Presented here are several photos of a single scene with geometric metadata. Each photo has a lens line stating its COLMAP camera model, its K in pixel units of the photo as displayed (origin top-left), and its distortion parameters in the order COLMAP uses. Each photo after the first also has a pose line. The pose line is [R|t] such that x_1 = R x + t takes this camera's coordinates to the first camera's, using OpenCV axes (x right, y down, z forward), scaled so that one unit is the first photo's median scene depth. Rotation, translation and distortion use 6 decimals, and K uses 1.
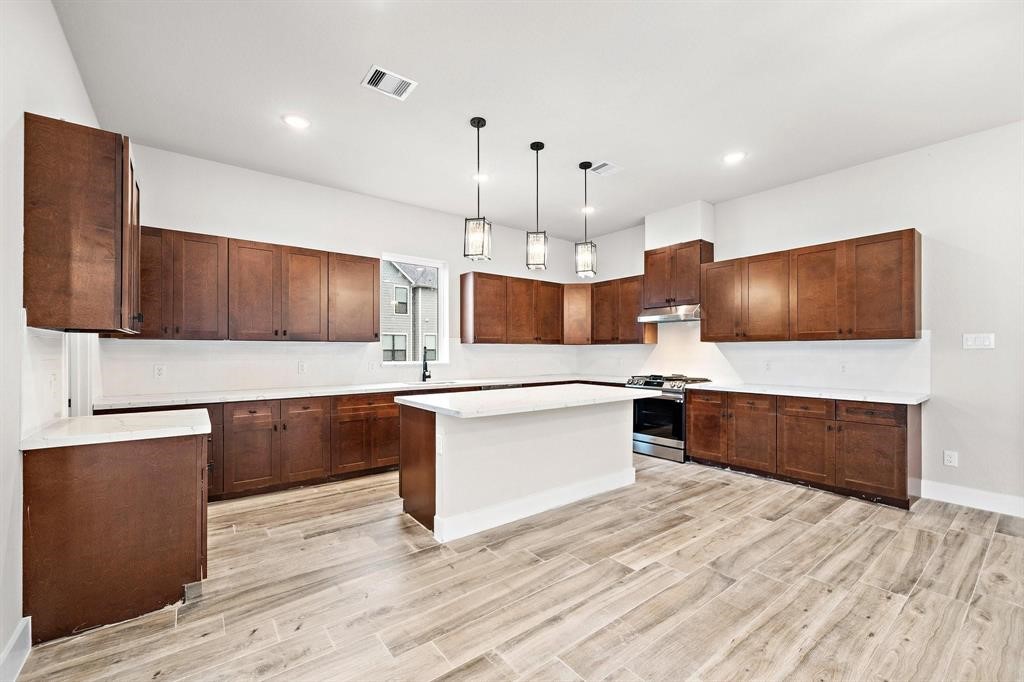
lens RADIAL K [[418.6, 0, 512.1], [0, 418.6, 351.4], [0, 0, 1]] dist [0.001625, -0.000050]
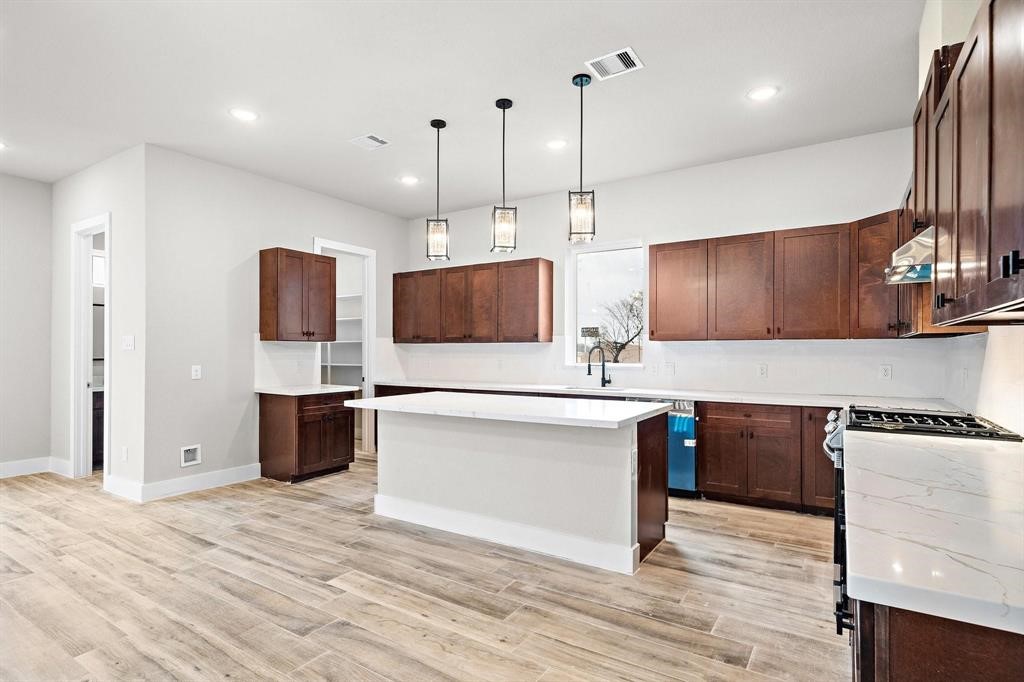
lens RADIAL K [[519.0, 0, 510.8], [0, 519.0, 353.1], [0, 0, 1]] dist [0.001261, -0.000001]
pose [[0.335323, 0.001772, -0.942102, 1.116424], [-0.001089, 0.999998, 0.001494, 0.003024], [0.942103, 0.000525, 0.335324, 0.726094]]
